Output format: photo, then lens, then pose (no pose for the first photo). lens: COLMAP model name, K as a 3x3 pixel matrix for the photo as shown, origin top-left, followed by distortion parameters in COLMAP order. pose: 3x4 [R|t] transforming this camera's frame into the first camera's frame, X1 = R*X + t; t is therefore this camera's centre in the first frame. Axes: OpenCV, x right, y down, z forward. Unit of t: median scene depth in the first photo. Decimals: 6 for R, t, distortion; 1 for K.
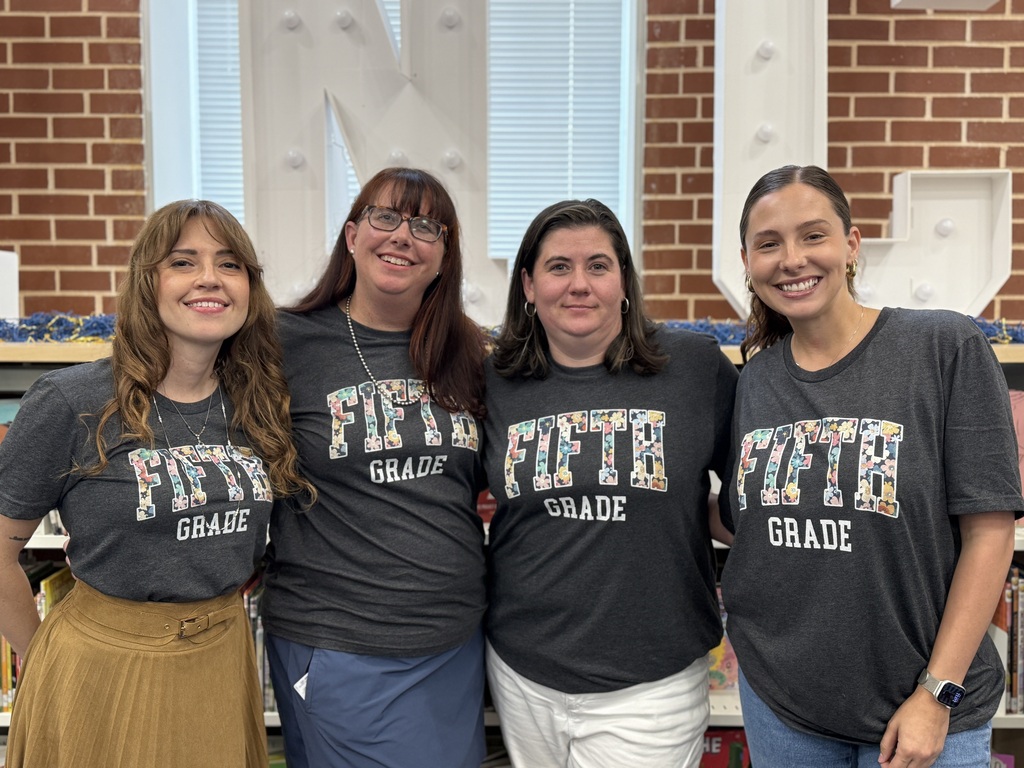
lens RADIAL K [[1051.2, 0, 515.9], [0, 1051.2, 388.0], [0, 0, 1]] dist [0.163571, -0.379406]
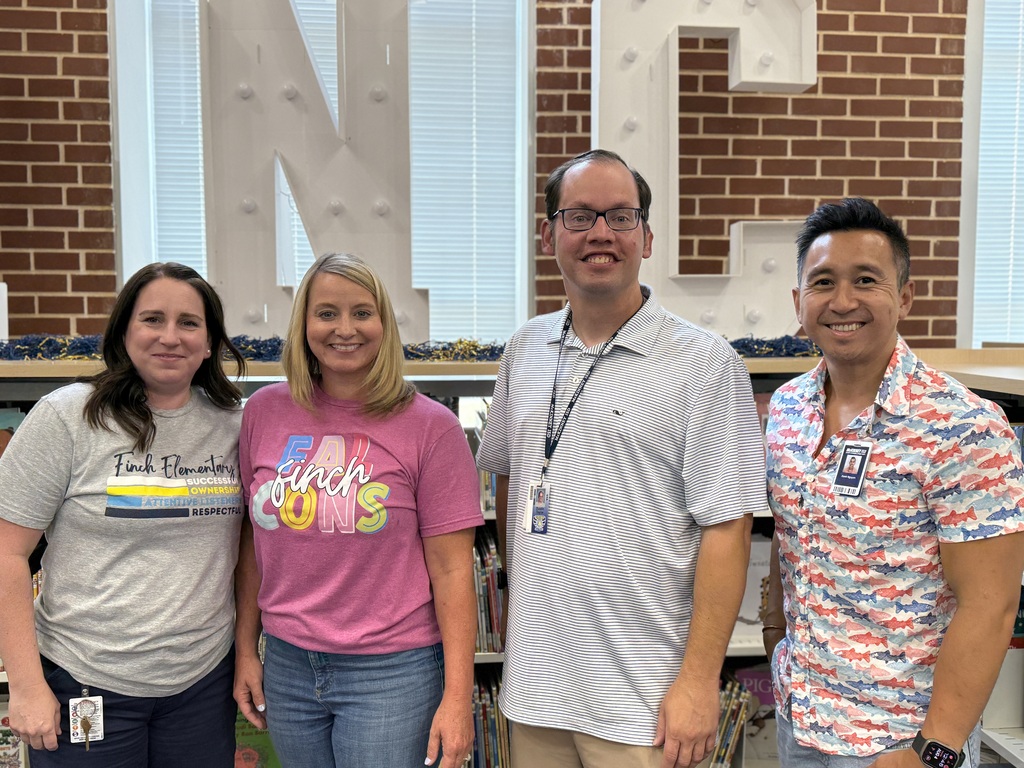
lens RADIAL K [[968.8, 0, 512.0], [0, 968.8, 384.0], [0, 0, 1]] dist [0.167142, -0.357536]
pose [[0.995119, -0.009052, 0.098268, -0.019864], [0.009112, 0.999958, -0.000163, -0.009334], [-0.098262, 0.001057, 0.995160, -0.123121]]
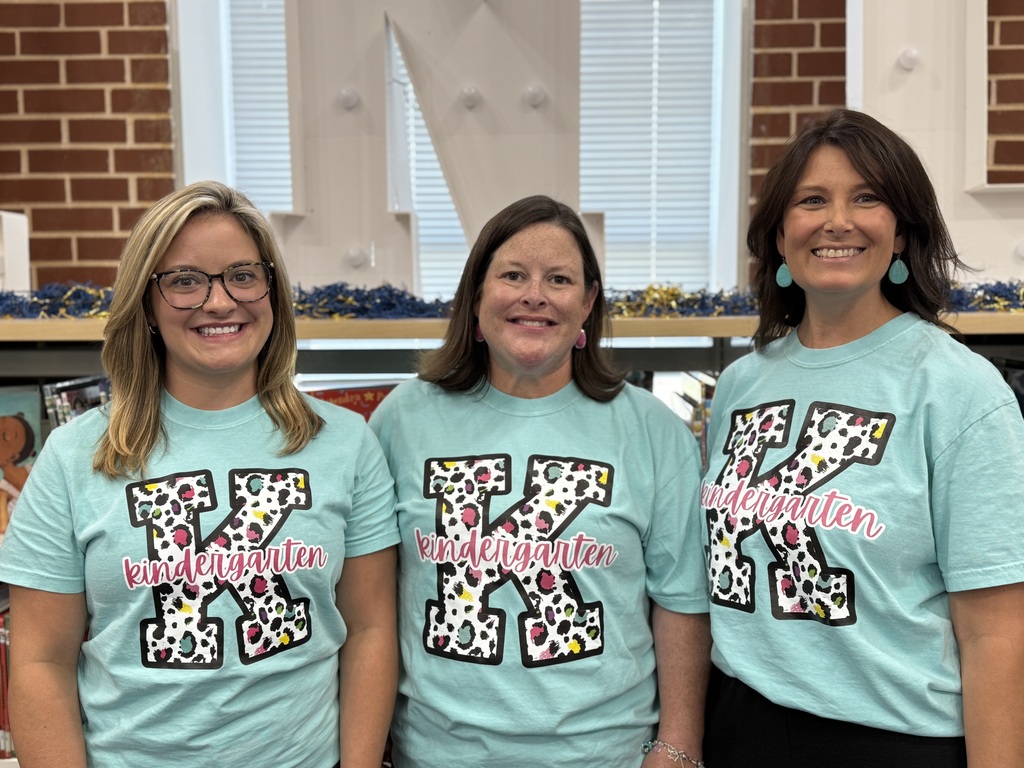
lens RADIAL K [[1051.2, 0, 515.9], [0, 1051.2, 388.0], [0, 0, 1]] dist [0.163571, -0.379406]
pose [[0.999792, -0.009758, -0.017927, -0.055879], [0.010096, 0.999772, 0.018828, -0.000020], [0.017739, -0.019005, 0.999662, 0.136745]]
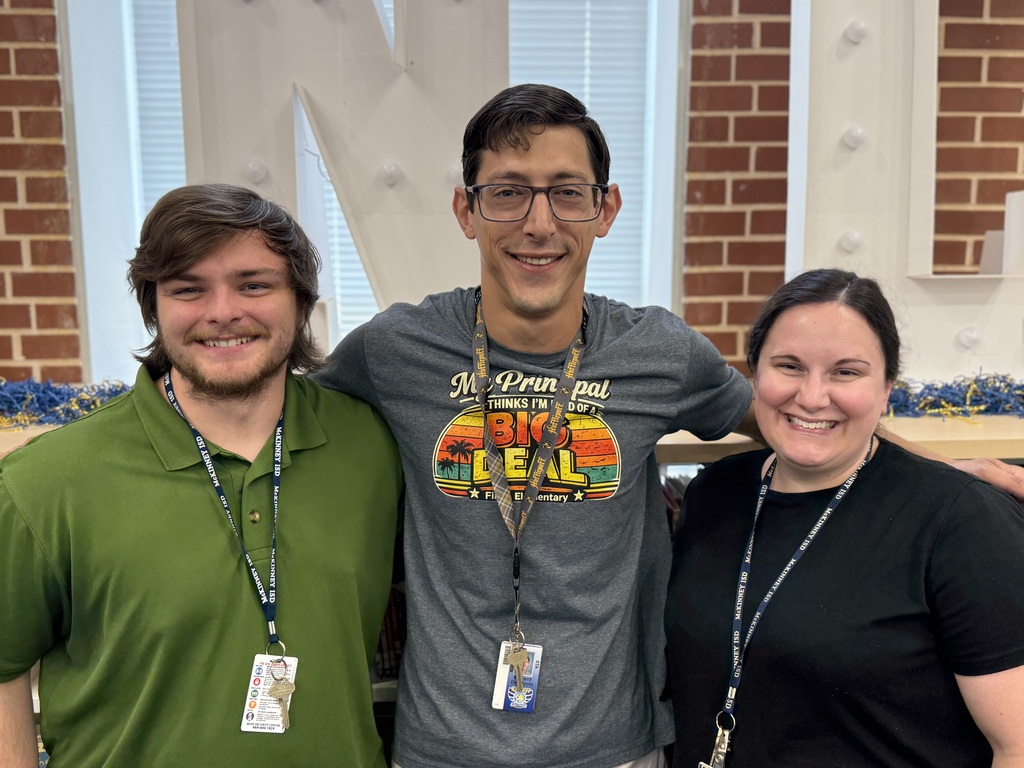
lens RADIAL K [[954.1, 0, 508.0], [0, 954.1, 389.6], [0, 0, 1]] dist [0.075958, -0.142245]
pose [[0.998959, -0.011355, 0.044184, -0.052032], [0.007753, 0.996695, 0.080858, -0.102072], [-0.044956, -0.080431, 0.995746, 0.256587]]
